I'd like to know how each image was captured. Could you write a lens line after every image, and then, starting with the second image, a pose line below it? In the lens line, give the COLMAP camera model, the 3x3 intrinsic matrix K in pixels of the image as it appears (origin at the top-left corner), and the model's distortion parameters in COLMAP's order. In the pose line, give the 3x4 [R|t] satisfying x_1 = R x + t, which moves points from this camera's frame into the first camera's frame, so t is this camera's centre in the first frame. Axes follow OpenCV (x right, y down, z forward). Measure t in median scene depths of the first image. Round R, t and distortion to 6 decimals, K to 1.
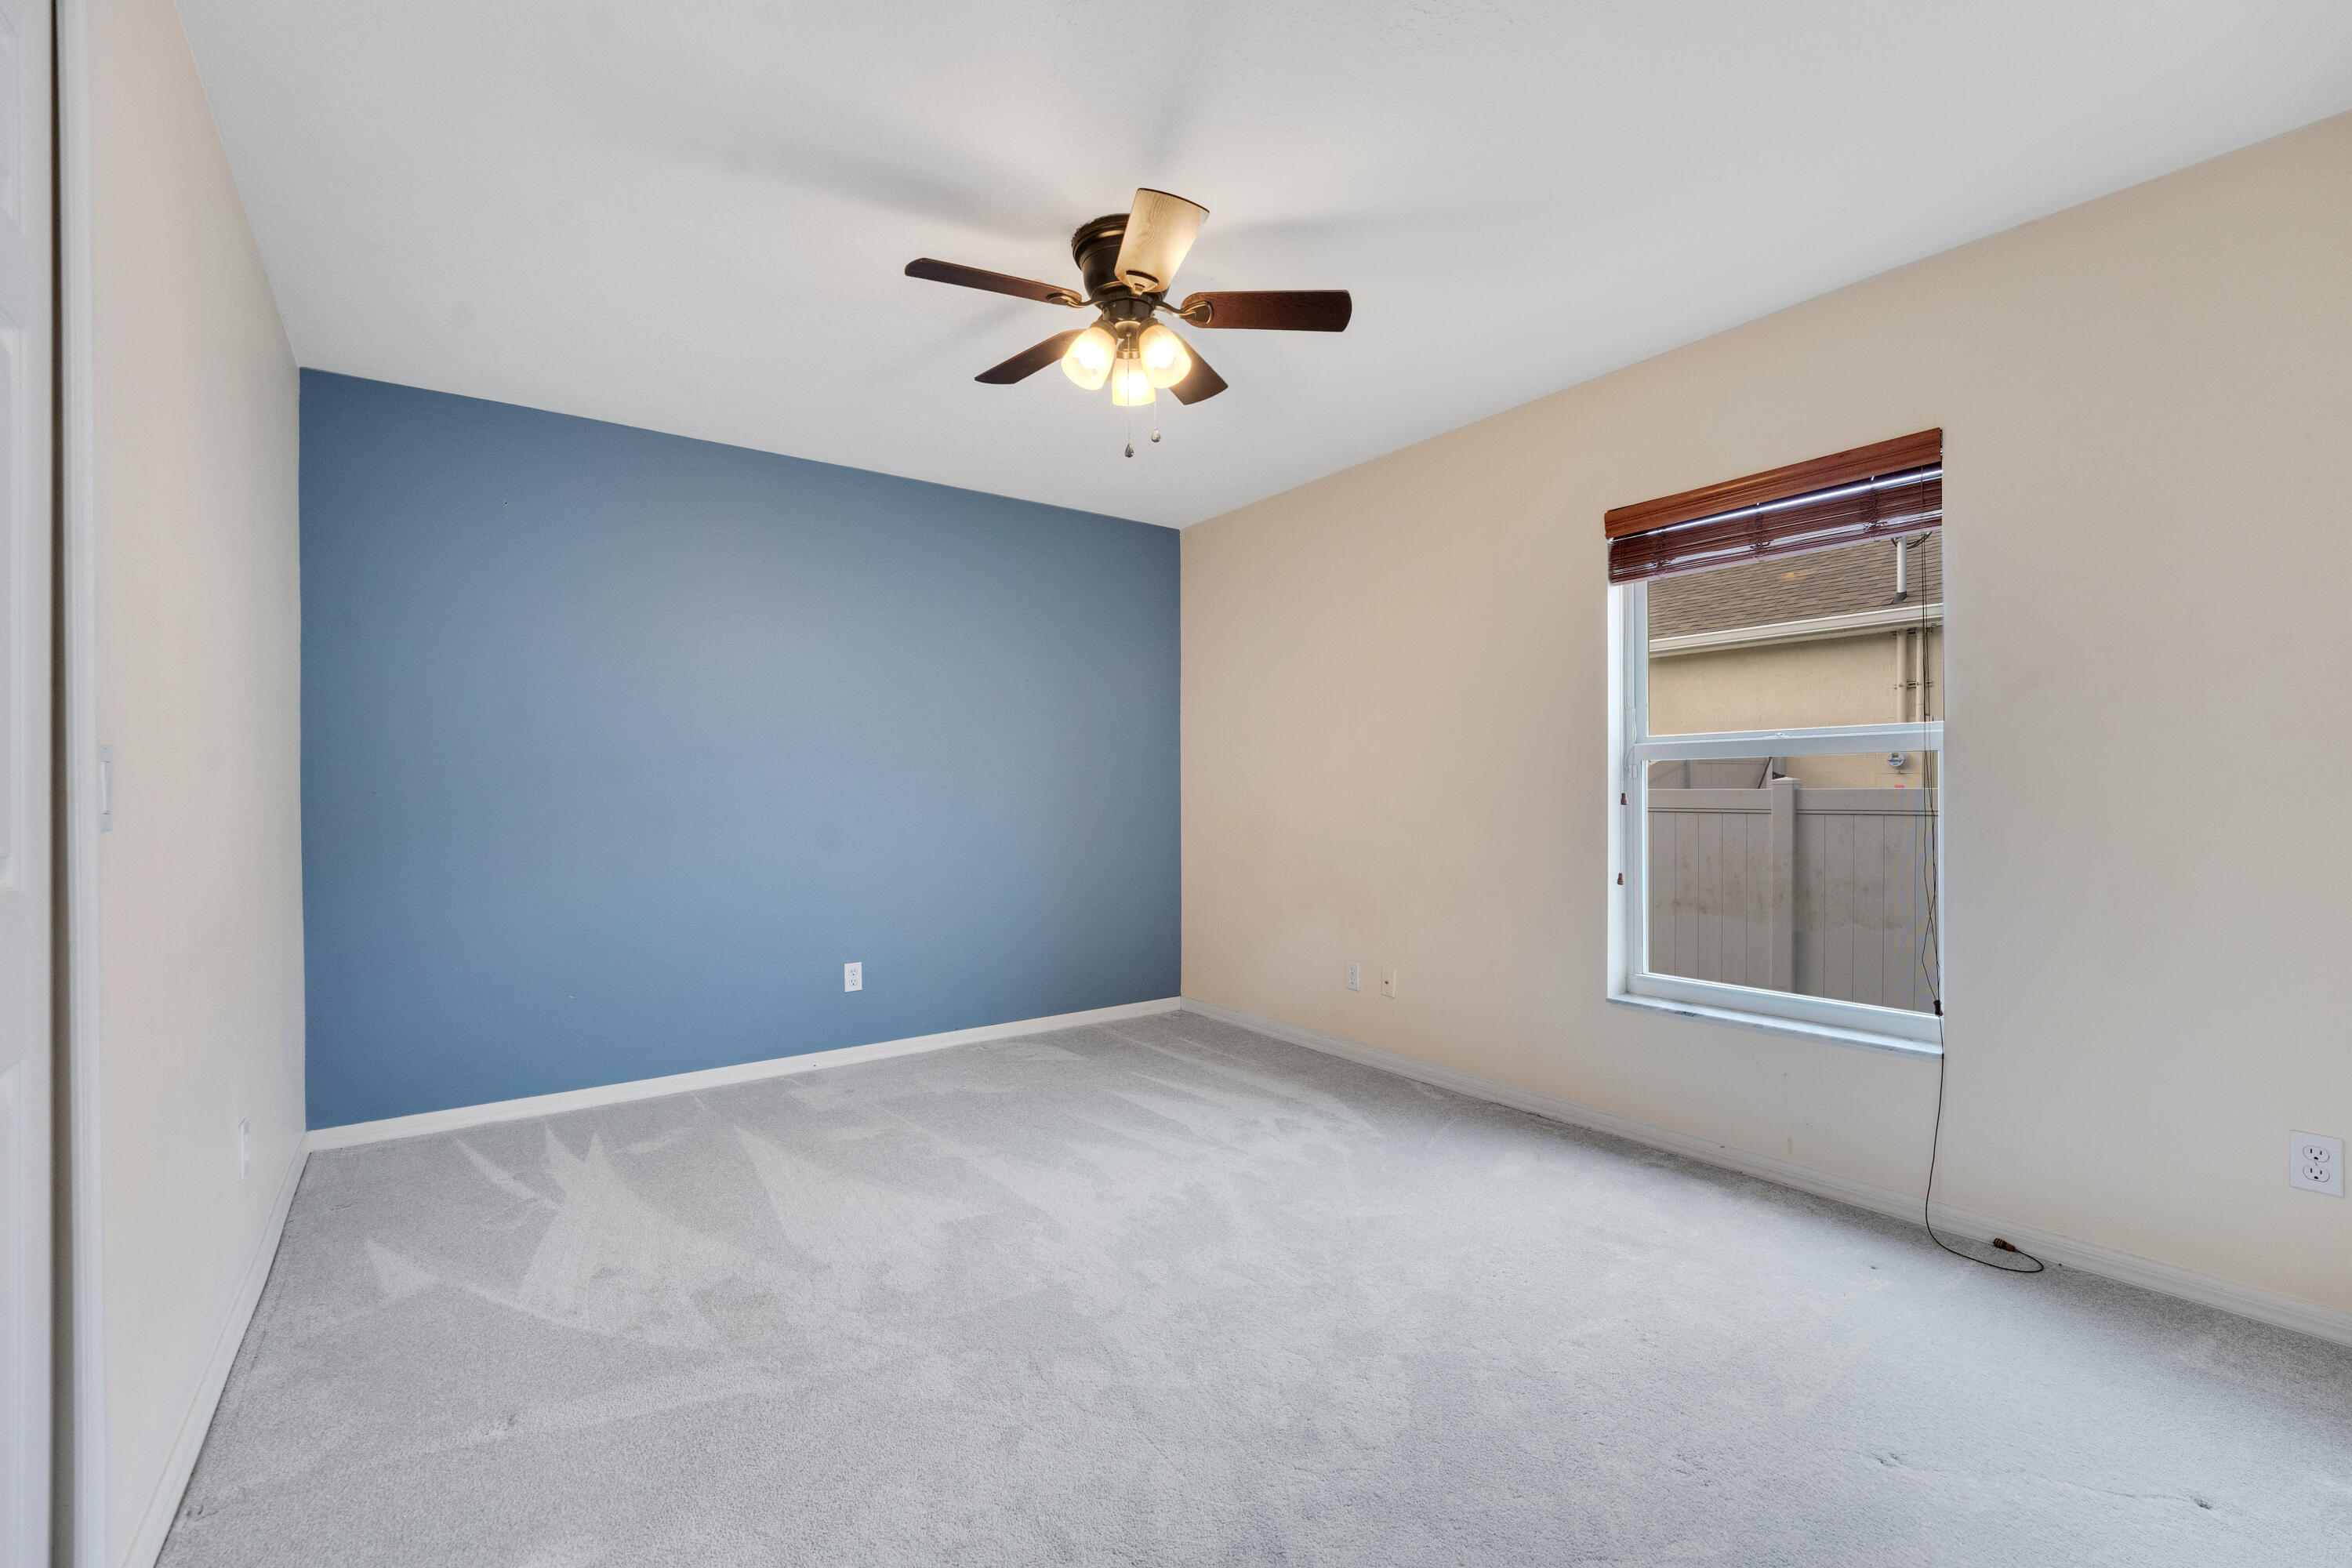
lens RADIAL K [[1001.6, 0, 1163.6], [0, 1001.6, 776.1], [0, 0, 1]] dist [-0.023845, -0.000062]
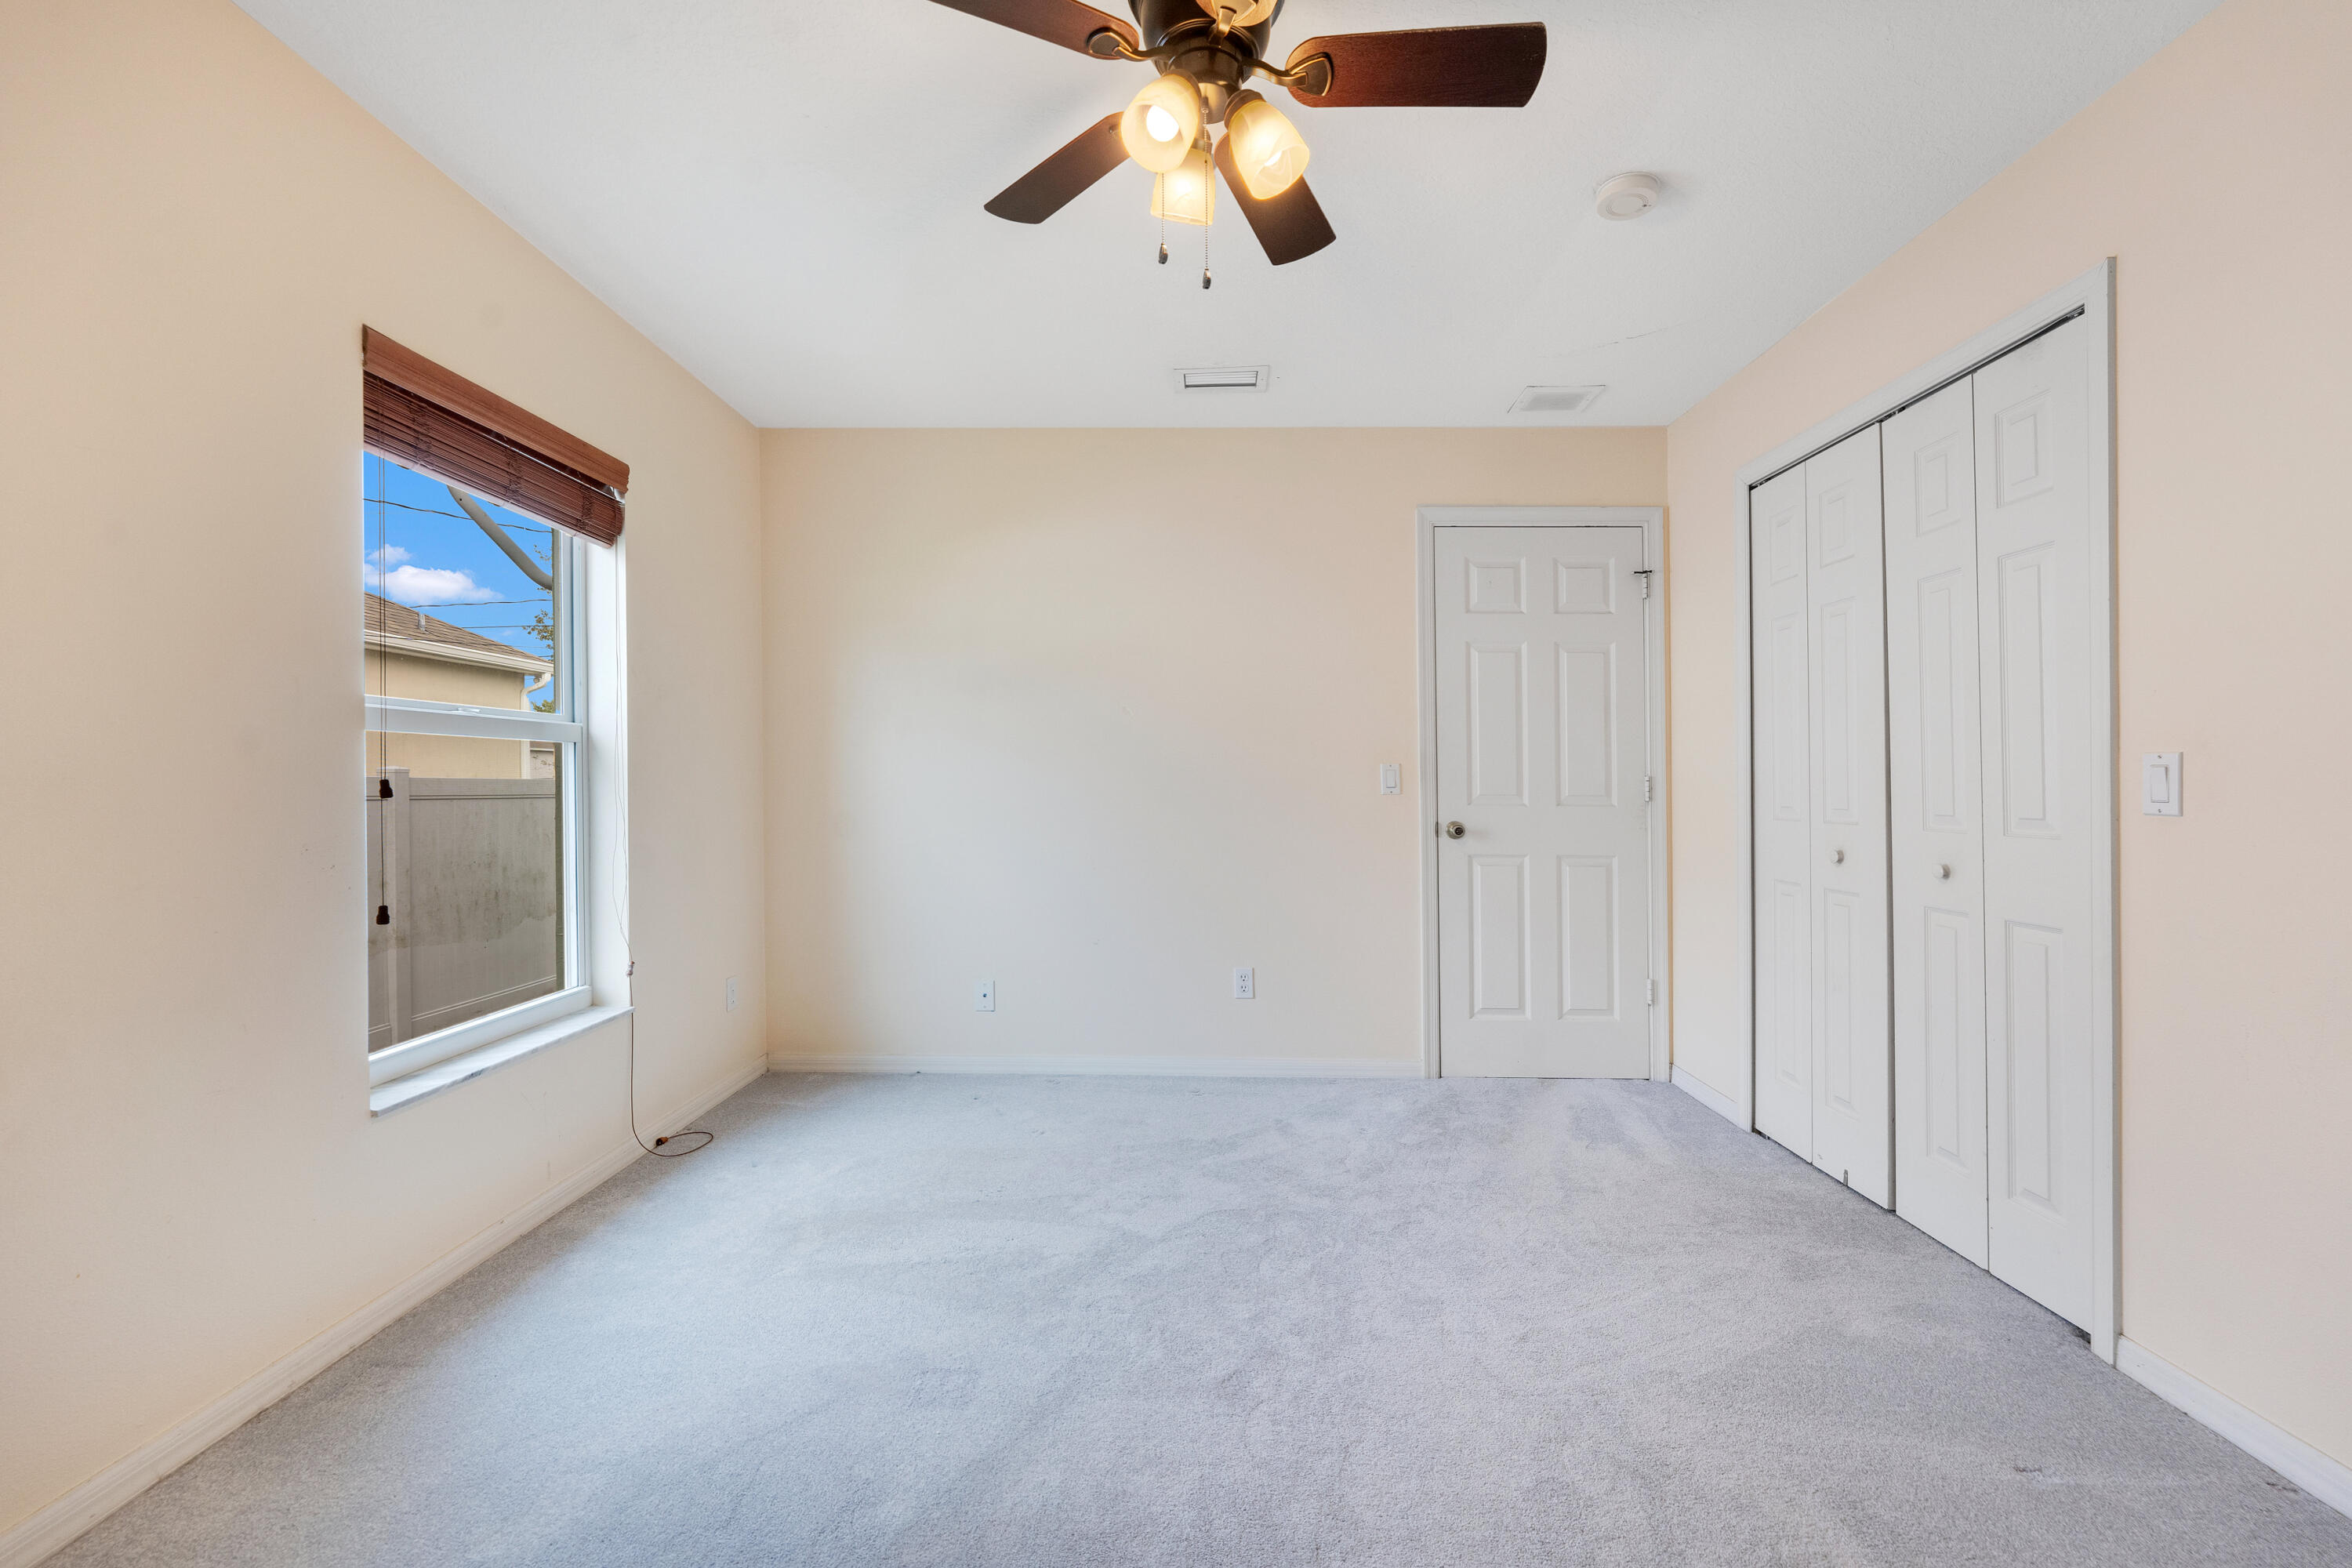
lens RADIAL K [[1001.6, 0, 1163.6], [0, 1001.6, 776.1], [0, 0, 1]] dist [-0.023845, -0.000062]
pose [[-0.799945, 0.017433, 0.599819, -0.374754], [0.004723, 0.999730, -0.022758, 0.038602], [-0.600054, -0.015372, -0.799812, 1.435673]]
